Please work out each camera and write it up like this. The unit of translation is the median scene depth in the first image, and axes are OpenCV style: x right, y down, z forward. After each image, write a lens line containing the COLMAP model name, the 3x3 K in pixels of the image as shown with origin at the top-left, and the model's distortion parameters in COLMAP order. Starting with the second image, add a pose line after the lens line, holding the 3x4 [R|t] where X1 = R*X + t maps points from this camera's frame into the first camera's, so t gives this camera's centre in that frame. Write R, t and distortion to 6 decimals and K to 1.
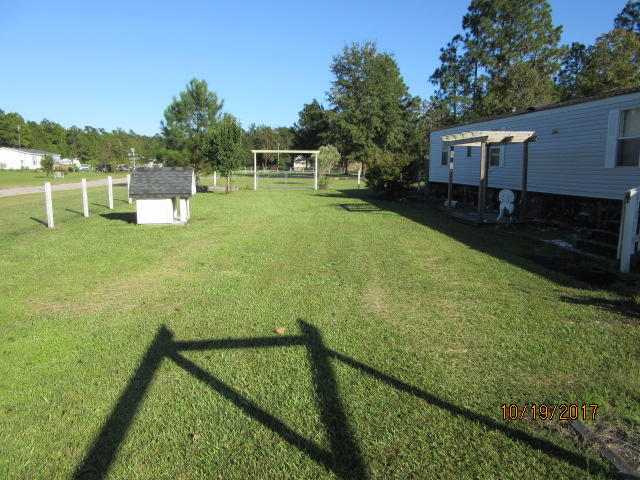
lens RADIAL K [[474.0, 0, 320.0], [0, 474.0, 240.0], [0, 0, 1]] dist [-0.025814, 0.000934]
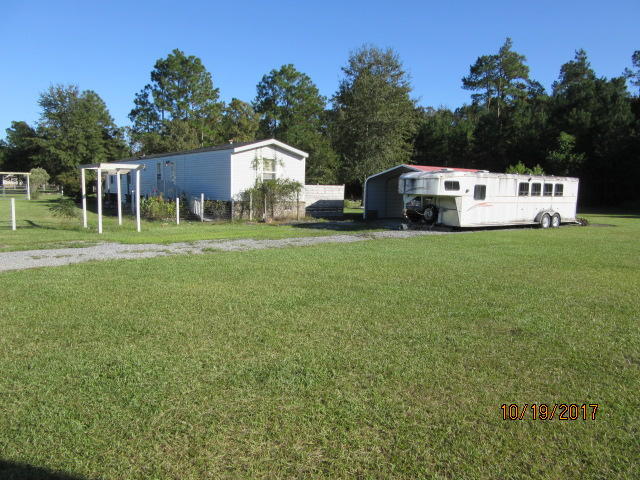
lens RADIAL K [[497.9, 0, 320.0], [0, 497.9, 240.0], [0, 0, 1]] dist [-0.003941, 0.002476]
pose [[0.869129, -0.047488, 0.492300, 0.006222], [0.069023, 0.997285, -0.025657, 0.071003], [-0.489745, 0.056279, 0.870047, -0.457178]]
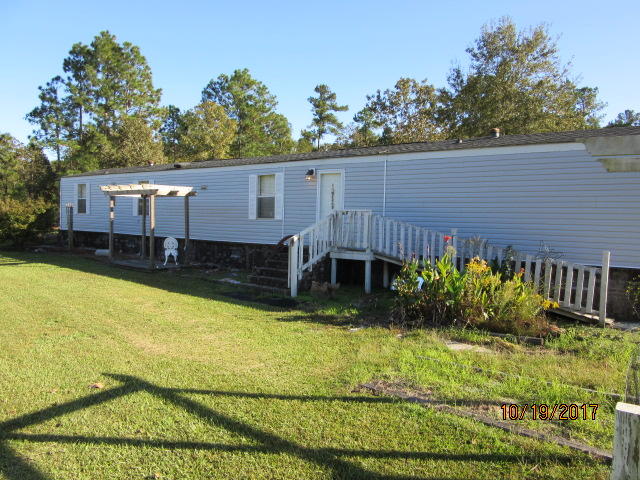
lens RADIAL K [[479.5, 0, 320.0], [0, 479.5, 240.0], [0, 0, 1]] dist [-0.029844, 0.000384]
pose [[0.687746, -0.019917, 0.725678, -0.049112], [0.091299, 0.994060, -0.059243, -0.000992], [-0.720187, 0.106998, 0.685479, -0.004022]]
